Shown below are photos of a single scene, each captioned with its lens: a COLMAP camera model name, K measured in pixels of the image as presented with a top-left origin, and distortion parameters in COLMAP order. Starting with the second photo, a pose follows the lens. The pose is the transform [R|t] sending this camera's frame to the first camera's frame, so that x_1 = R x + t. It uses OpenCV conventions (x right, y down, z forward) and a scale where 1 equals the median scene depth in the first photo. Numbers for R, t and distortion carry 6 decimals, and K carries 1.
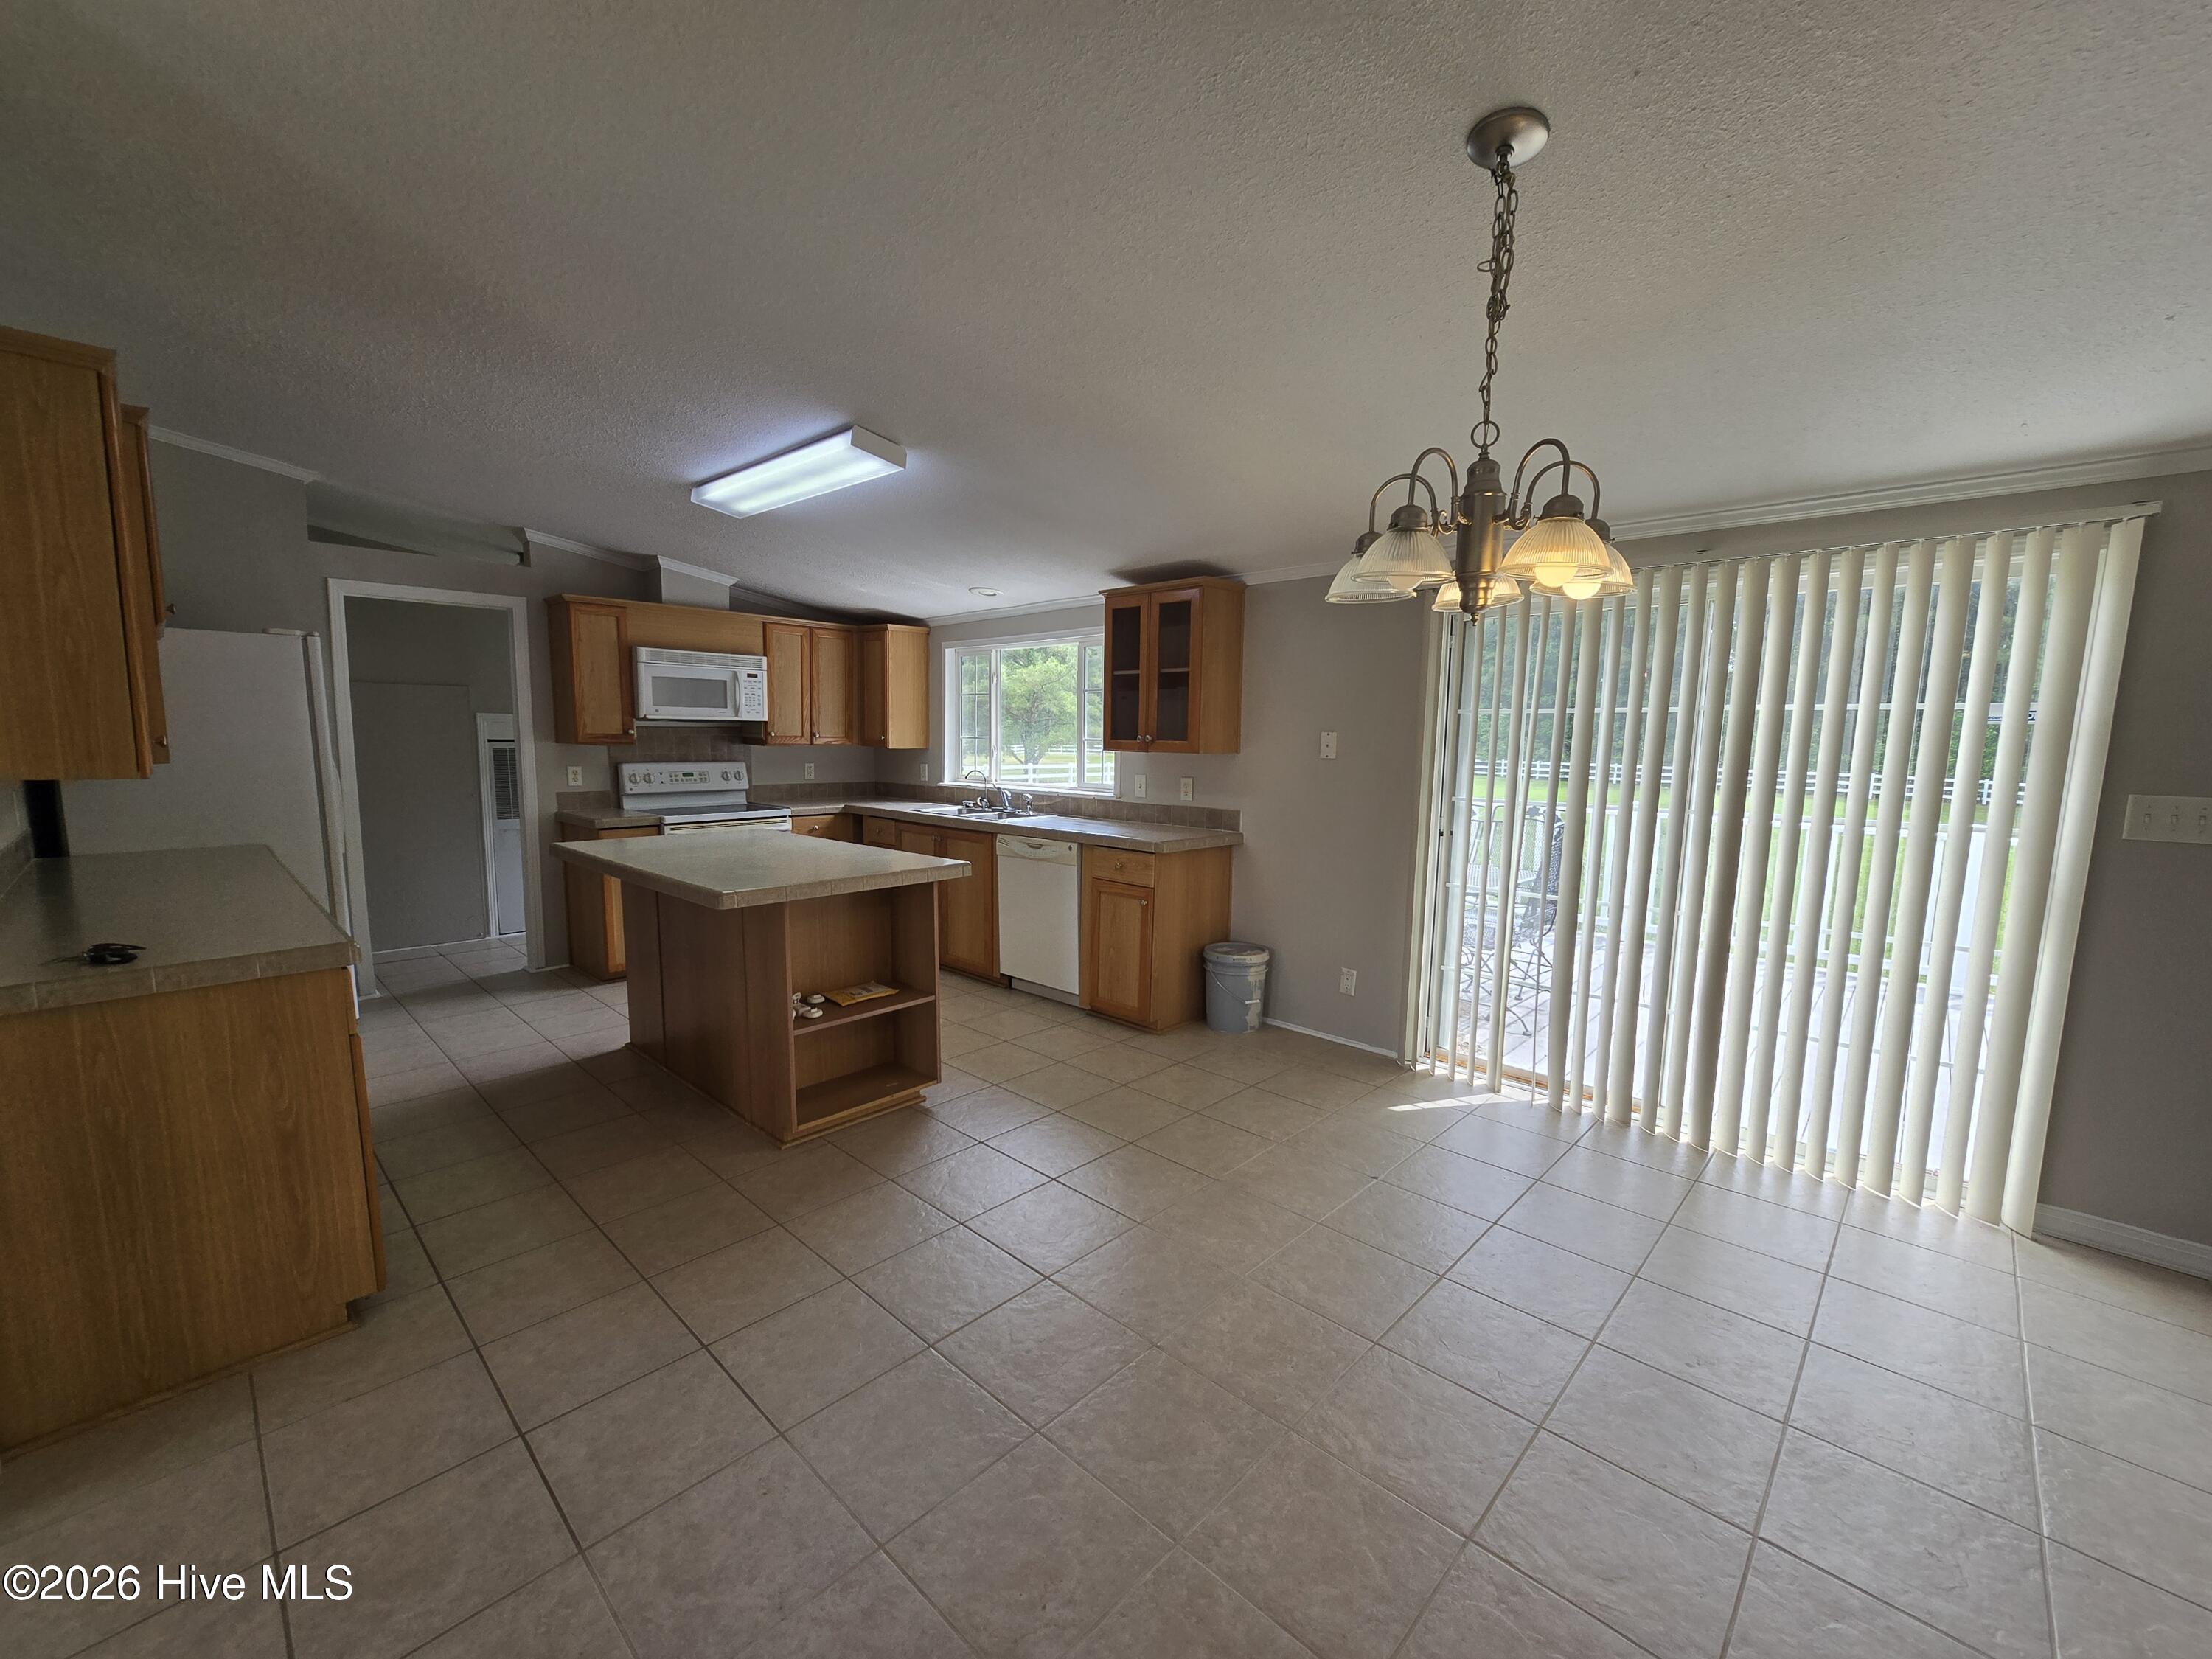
lens RADIAL K [[897.9, 0, 1101.4], [0, 897.9, 847.5], [0, 0, 1]] dist [-0.000231, 0.000587]
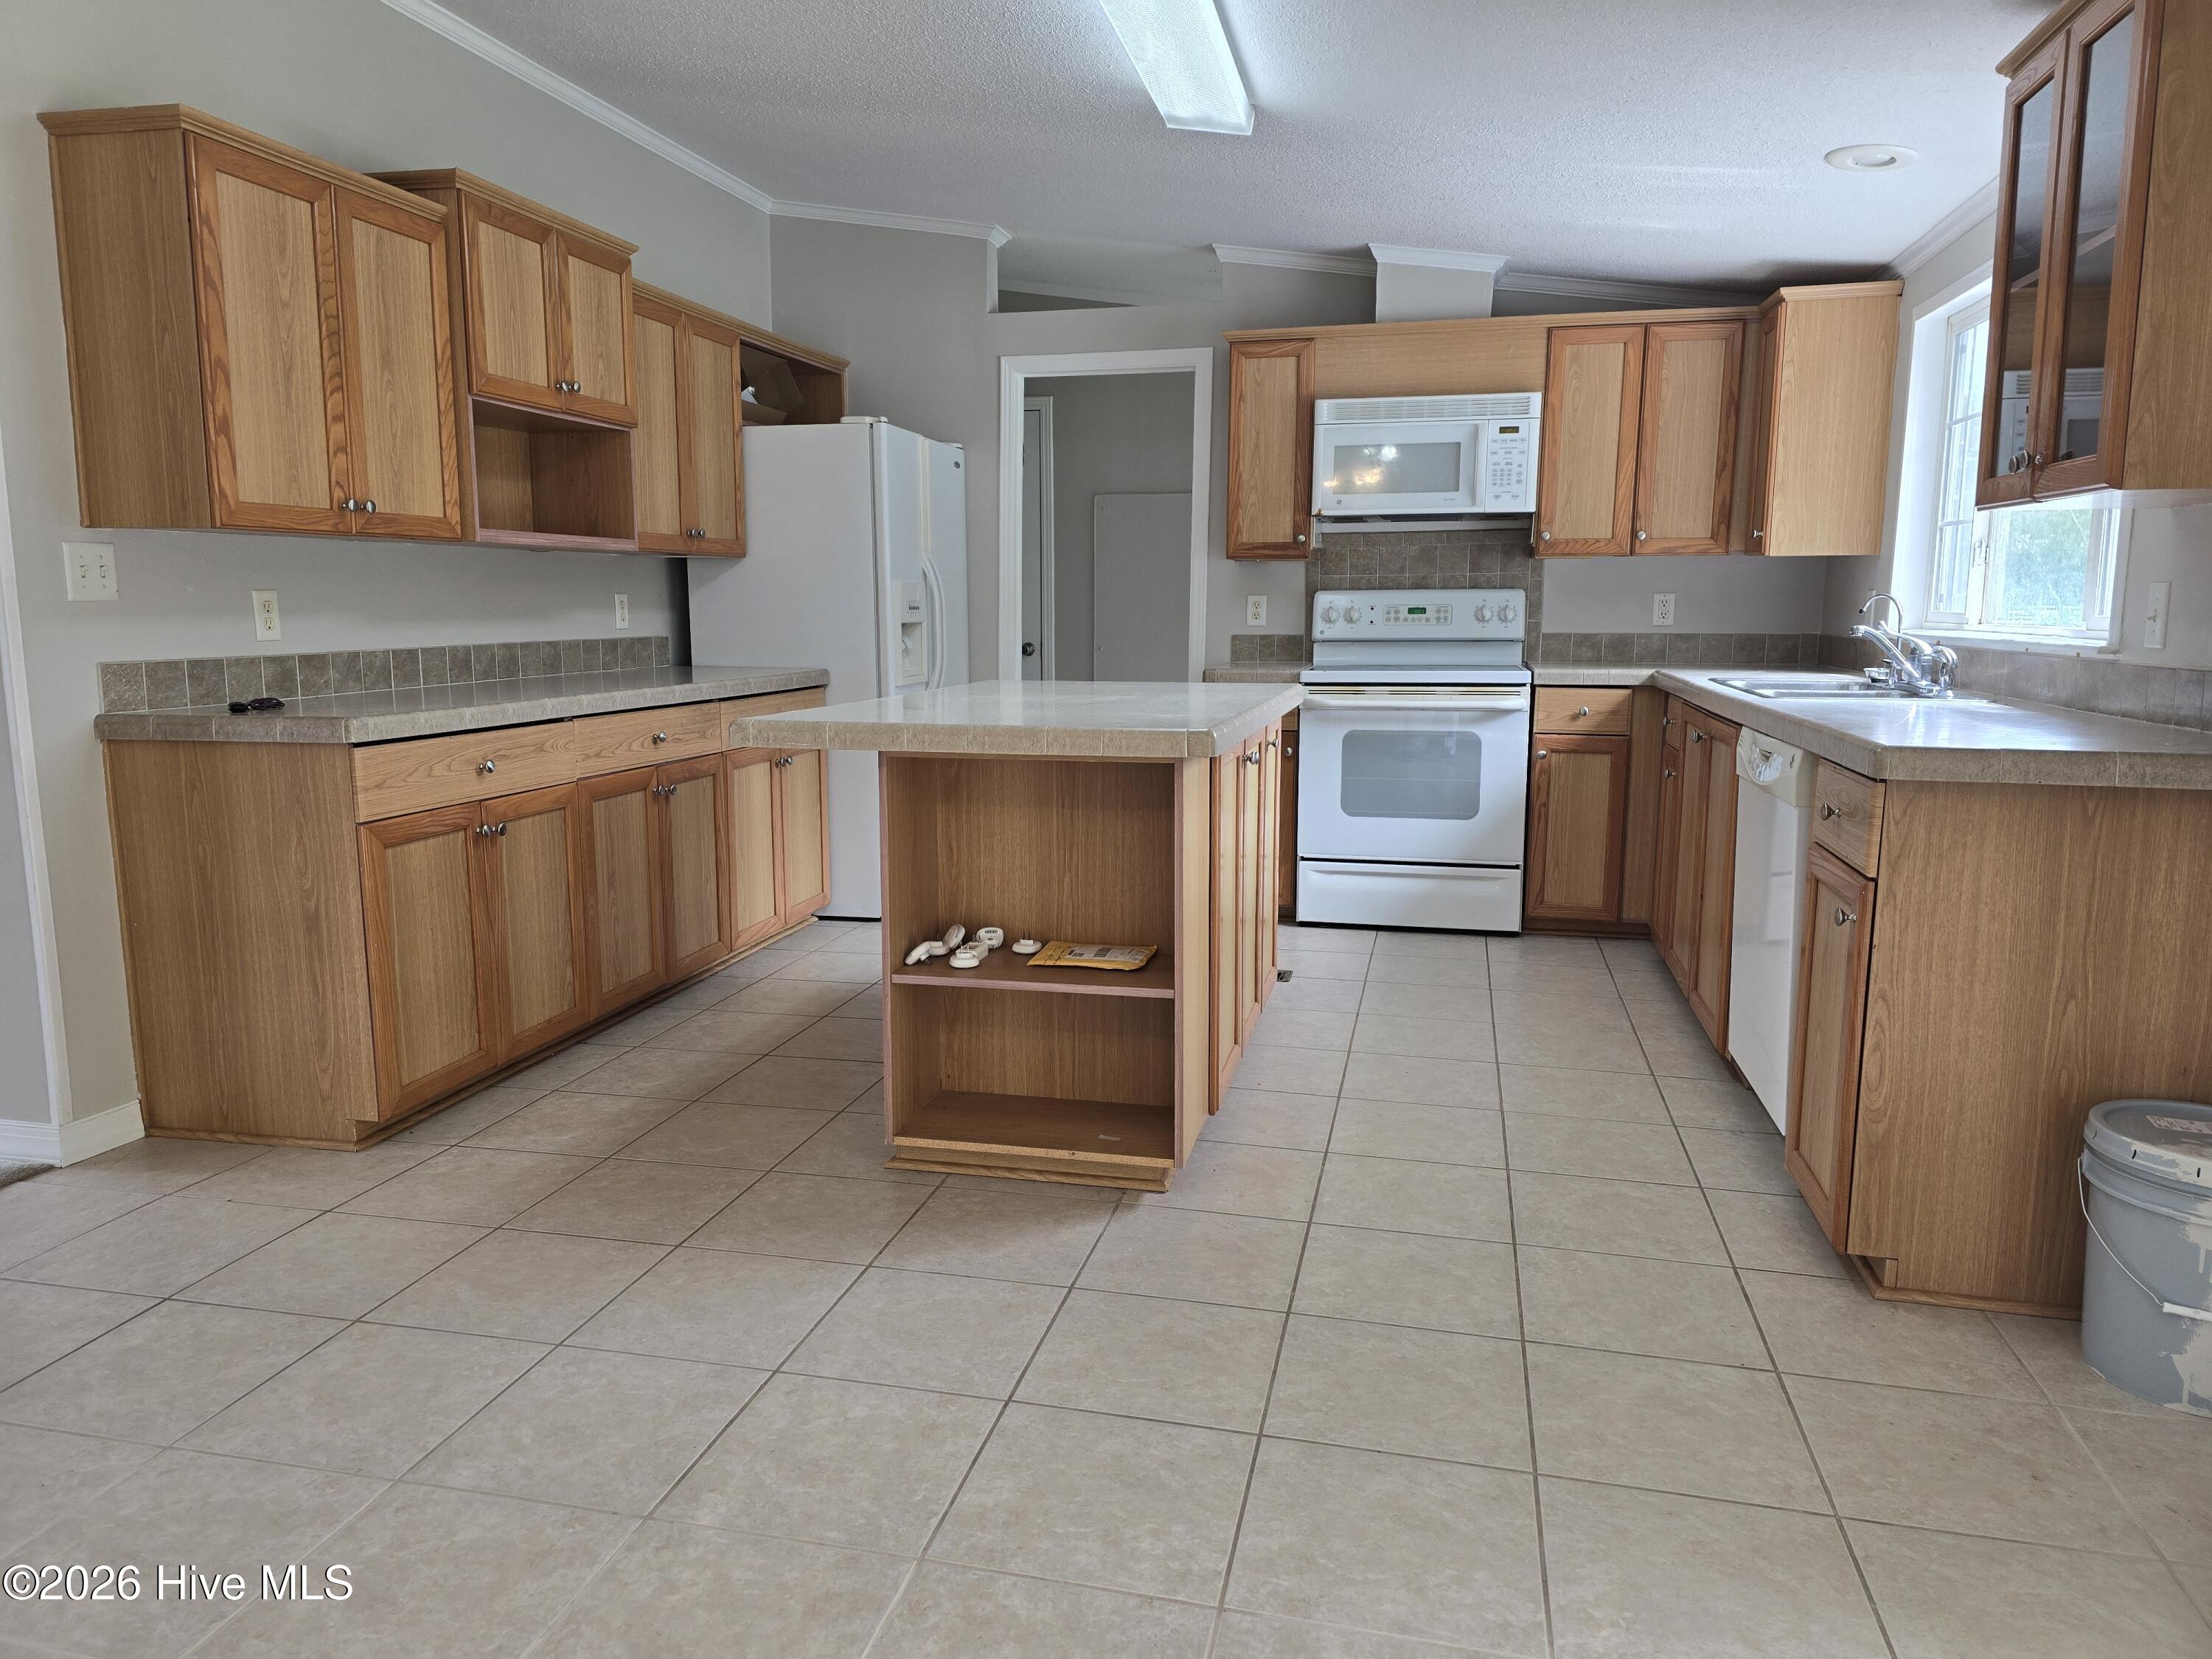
lens RADIAL K [[1487.7, 0, 1102.9], [0, 1487.7, 811.5], [0, 0, 1]] dist [0.033717, -0.004361]
pose [[0.501145, 0.106710, -0.858759, 0.322897], [-0.101823, 0.992746, 0.063938, 0.010041], [0.859352, 0.055399, 0.508375, 0.346101]]
